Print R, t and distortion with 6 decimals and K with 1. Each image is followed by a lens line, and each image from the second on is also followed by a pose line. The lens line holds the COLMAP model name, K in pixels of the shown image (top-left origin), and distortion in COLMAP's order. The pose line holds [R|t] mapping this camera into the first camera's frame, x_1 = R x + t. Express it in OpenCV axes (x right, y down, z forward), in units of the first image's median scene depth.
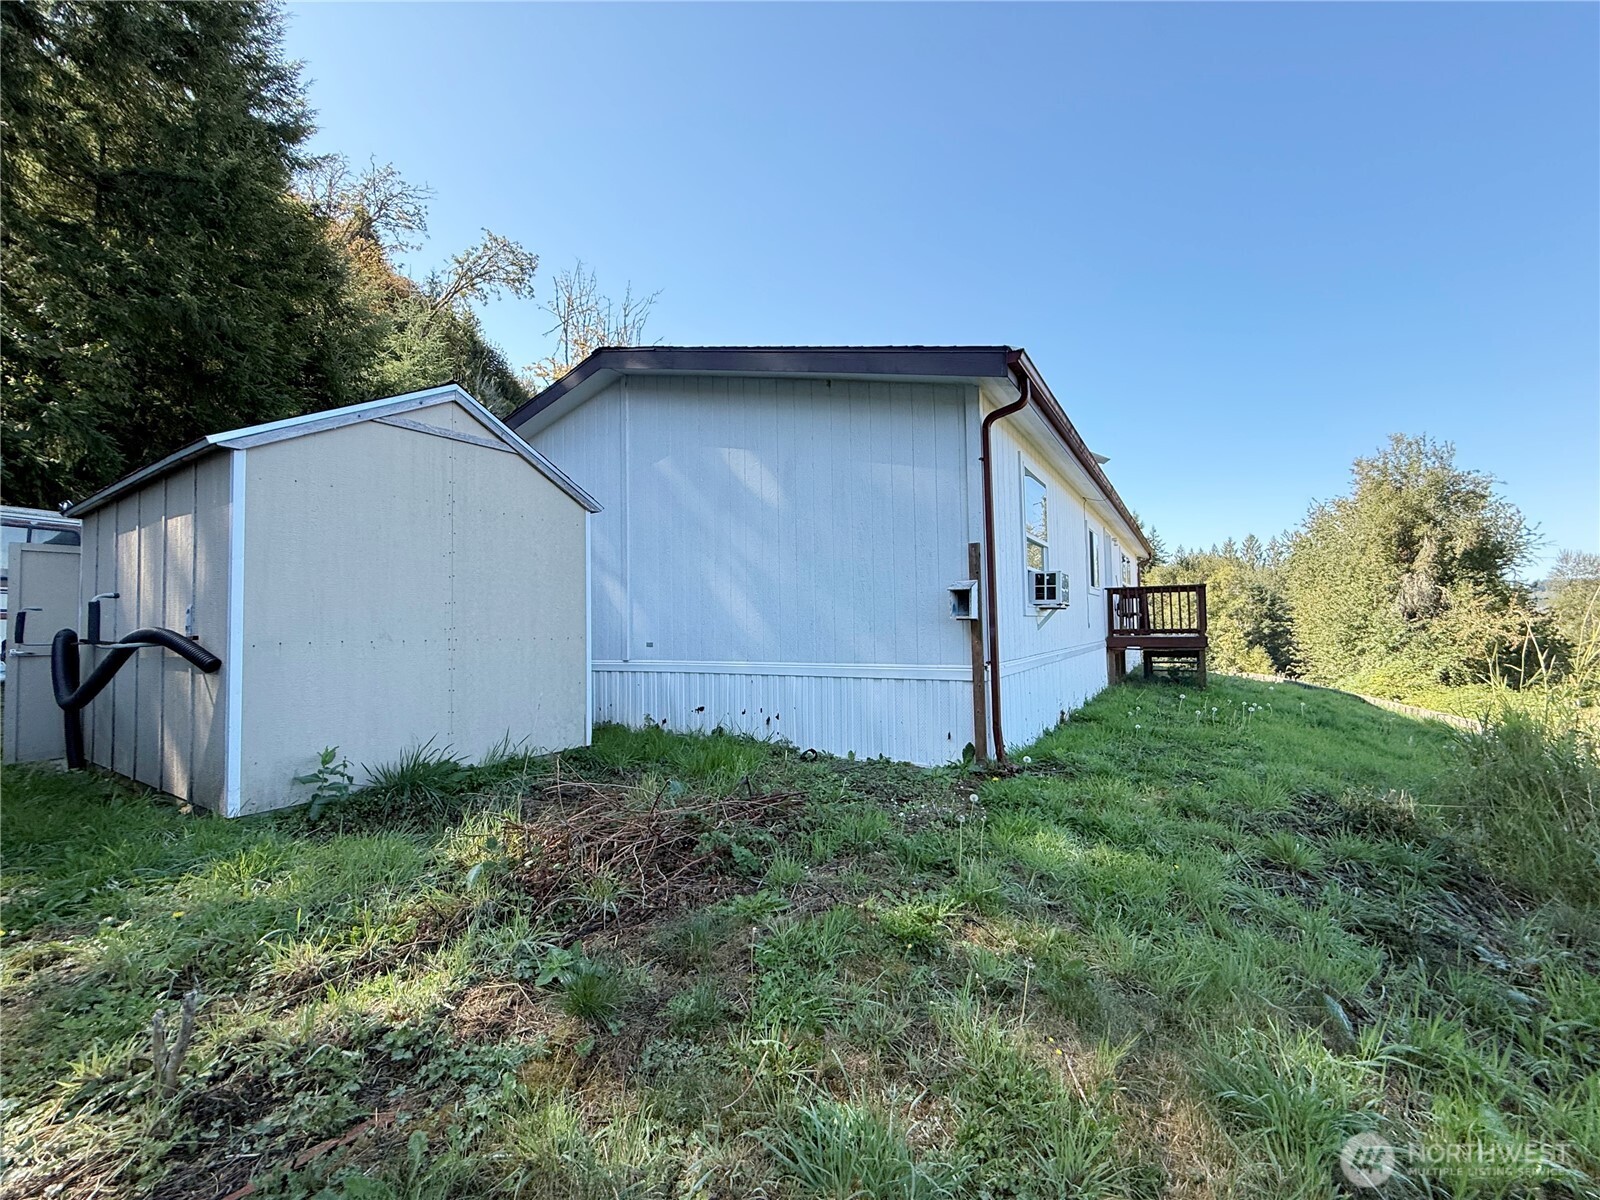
lens RADIAL K [[639.1, 0, 795.9], [0, 639.1, 604.5], [0, 0, 1]] dist [0.000817, -0.000466]
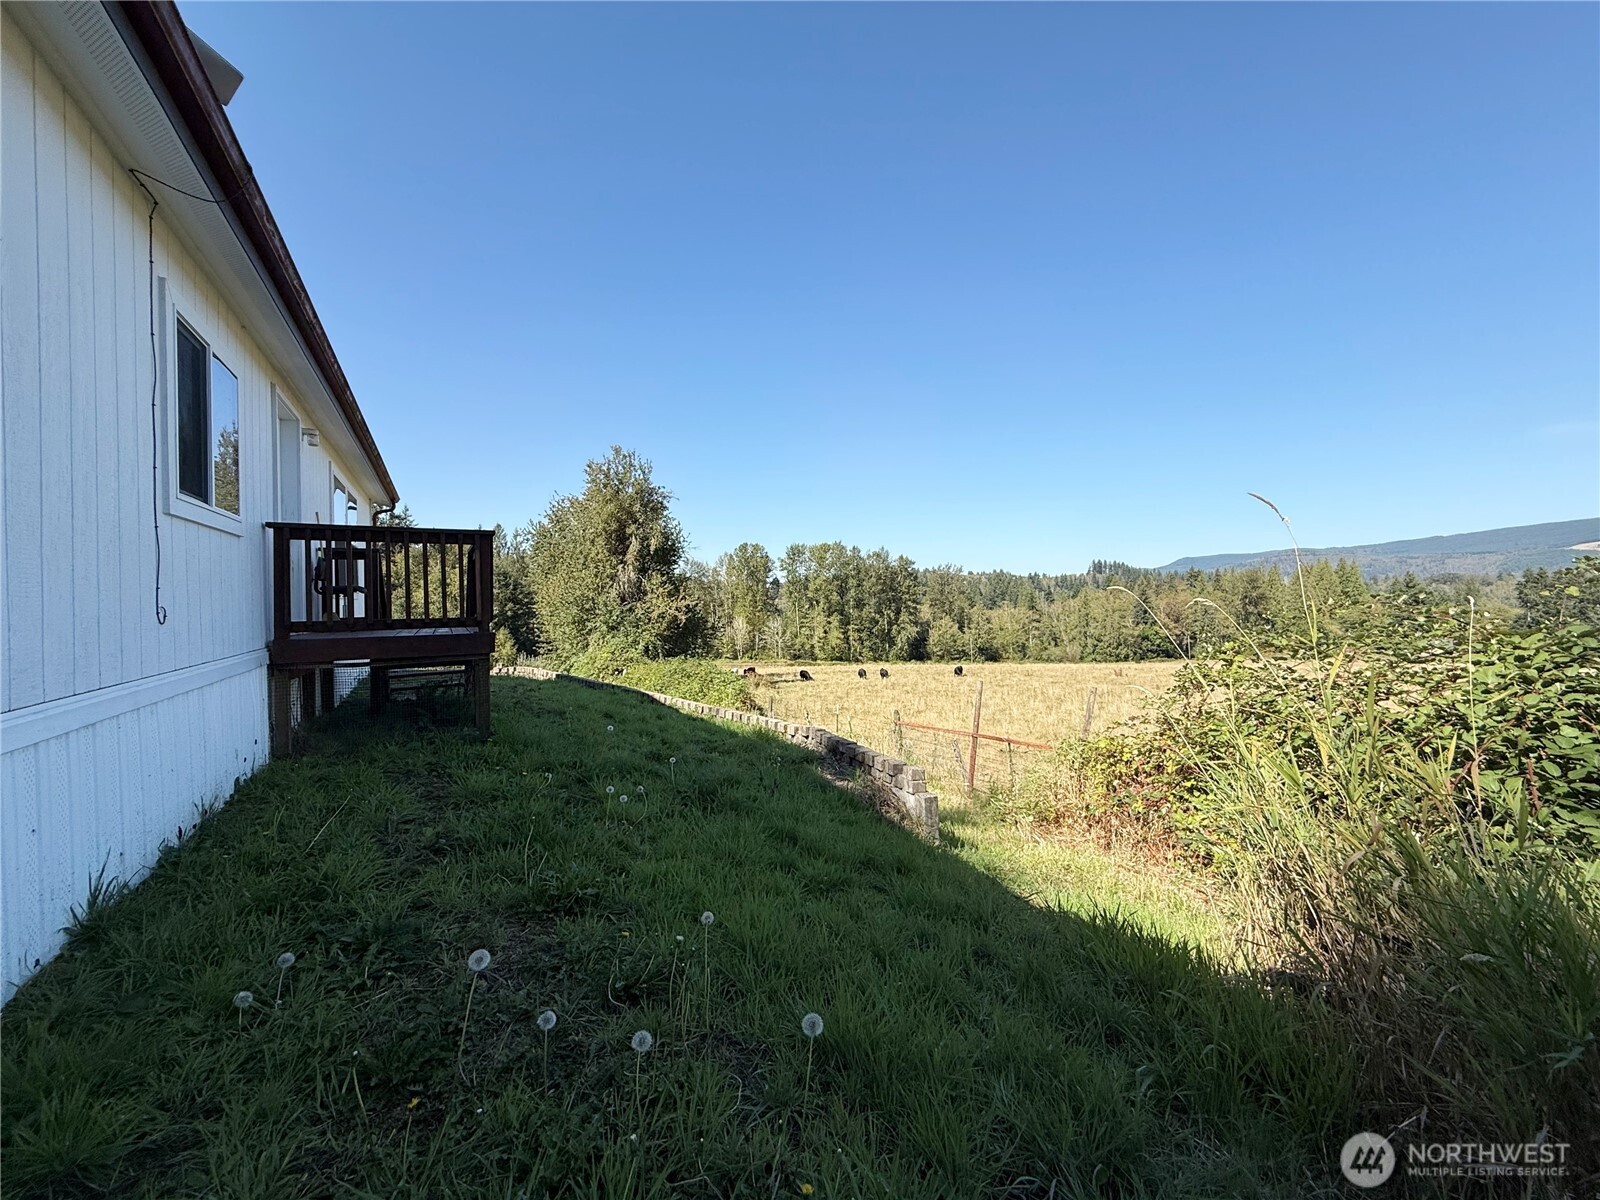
lens RADIAL K [[639.1, 0, 797.4], [0, 639.1, 595.6], [0, 0, 1]] dist [0.000817, -0.000466]
pose [[0.487028, 0.011318, 0.873313, 0.077775], [-0.021976, 0.999758, -0.000701, 0.003855], [-0.873110, -0.018851, 0.487159, 0.134055]]
